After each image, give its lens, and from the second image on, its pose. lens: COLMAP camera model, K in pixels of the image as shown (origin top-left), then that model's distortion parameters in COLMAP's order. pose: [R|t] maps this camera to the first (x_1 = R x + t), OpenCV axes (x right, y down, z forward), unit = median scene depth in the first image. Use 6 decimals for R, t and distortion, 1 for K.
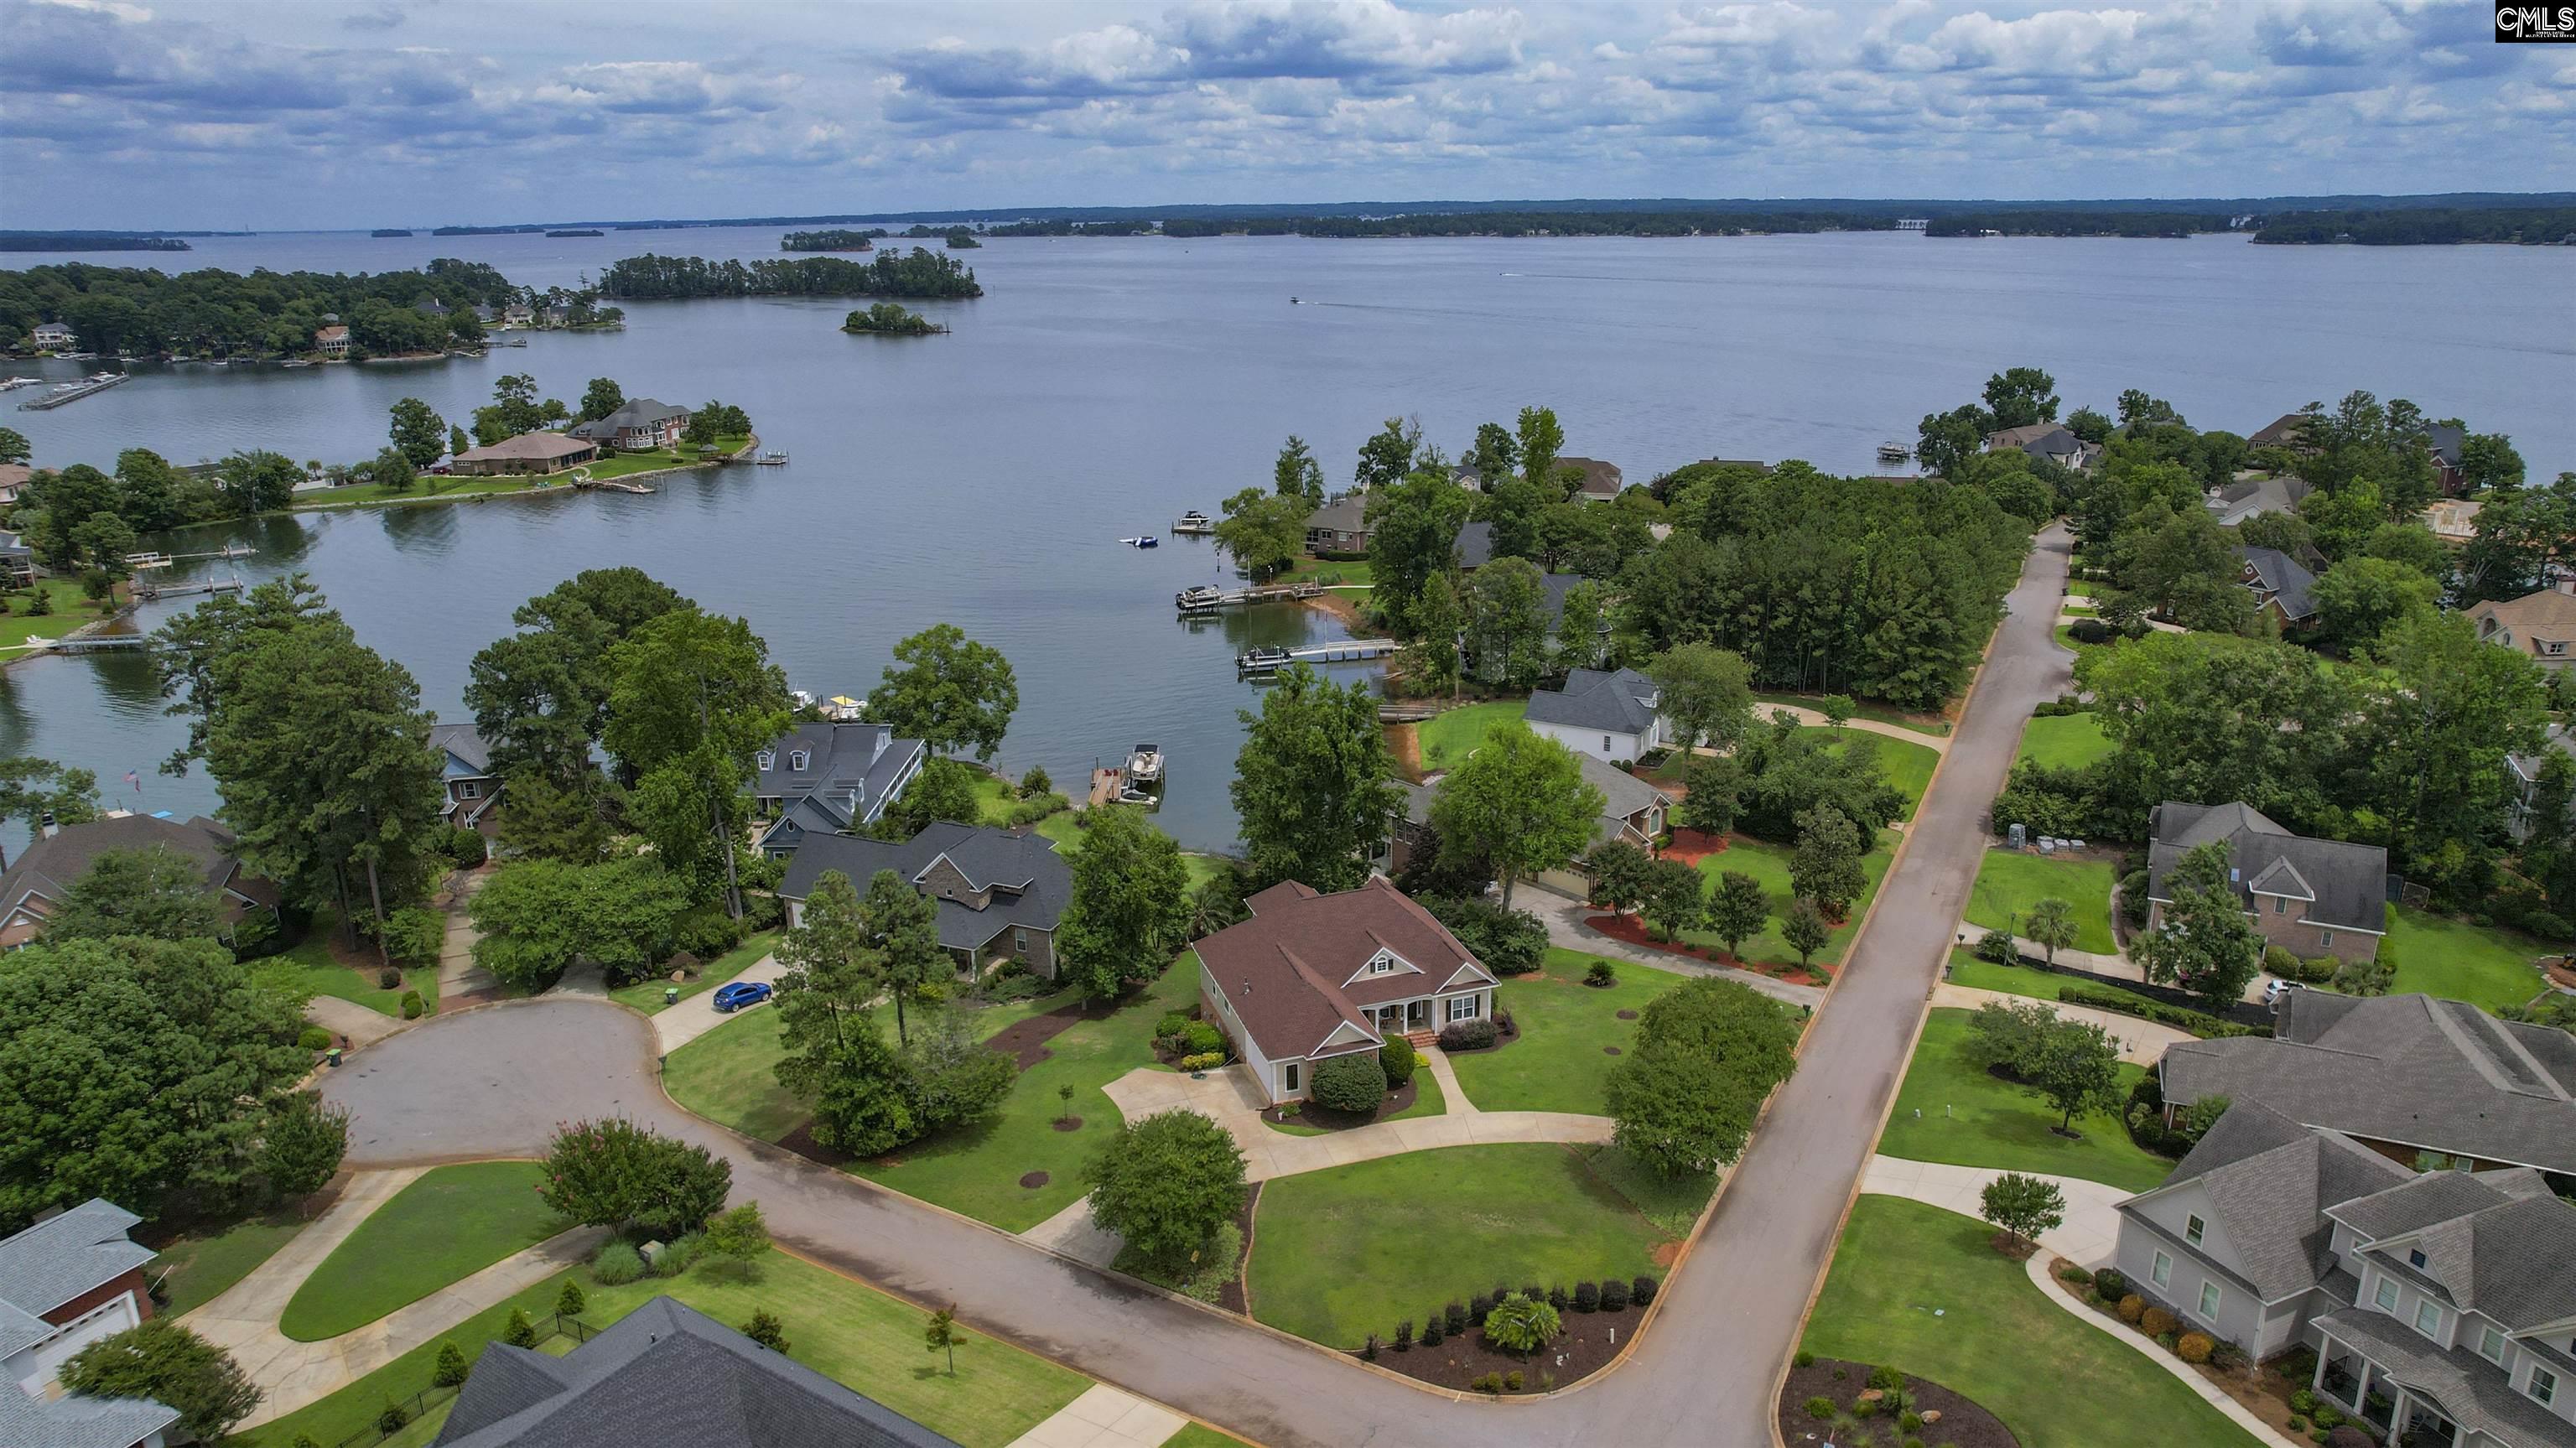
lens RADIAL K [[1651.5, 0, 1307.4], [0, 1651.5, 727.1], [0, 0, 1]] dist [-0.081794, 0.074241]
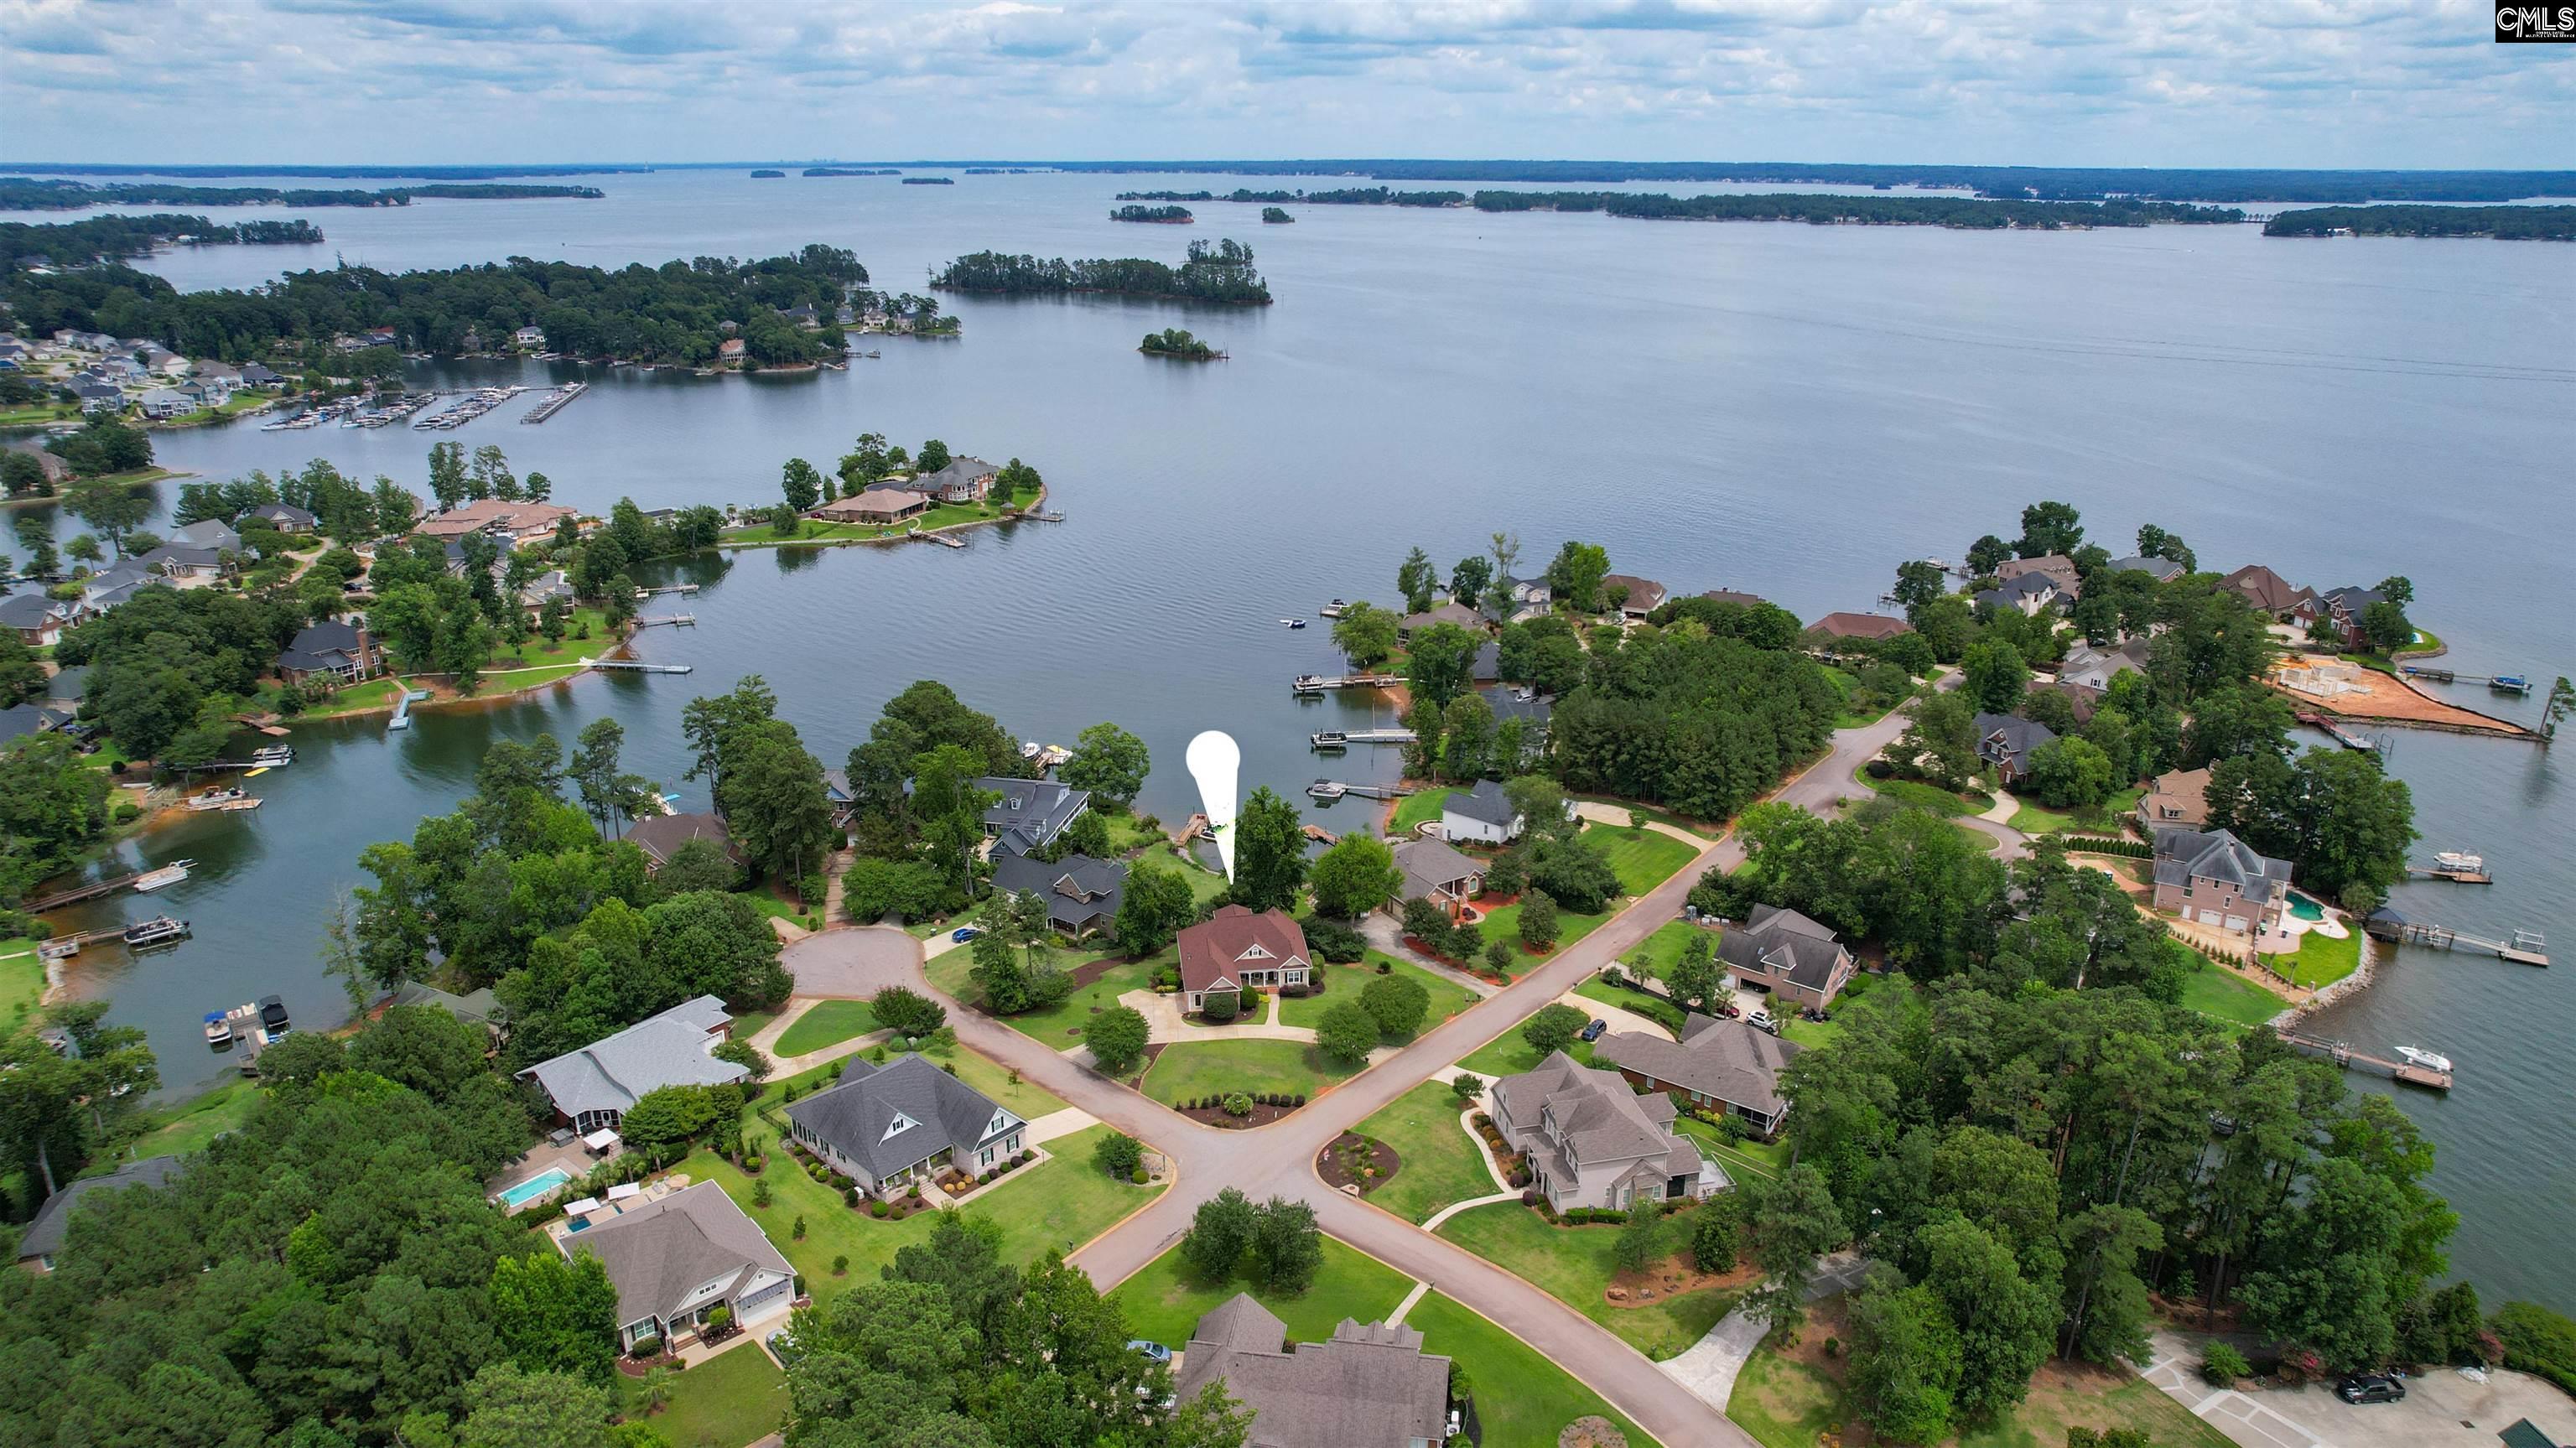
lens RADIAL K [[1651.5, 0, 1308.1], [0, 1651.5, 724.0], [0, 0, 1]] dist [-0.081794, 0.074241]
pose [[0.981607, 0.077248, -0.174587, 0.247476], [-0.072186, 0.996771, 0.035174, -0.121241], [0.176740, -0.021924, 0.984013, -0.564539]]
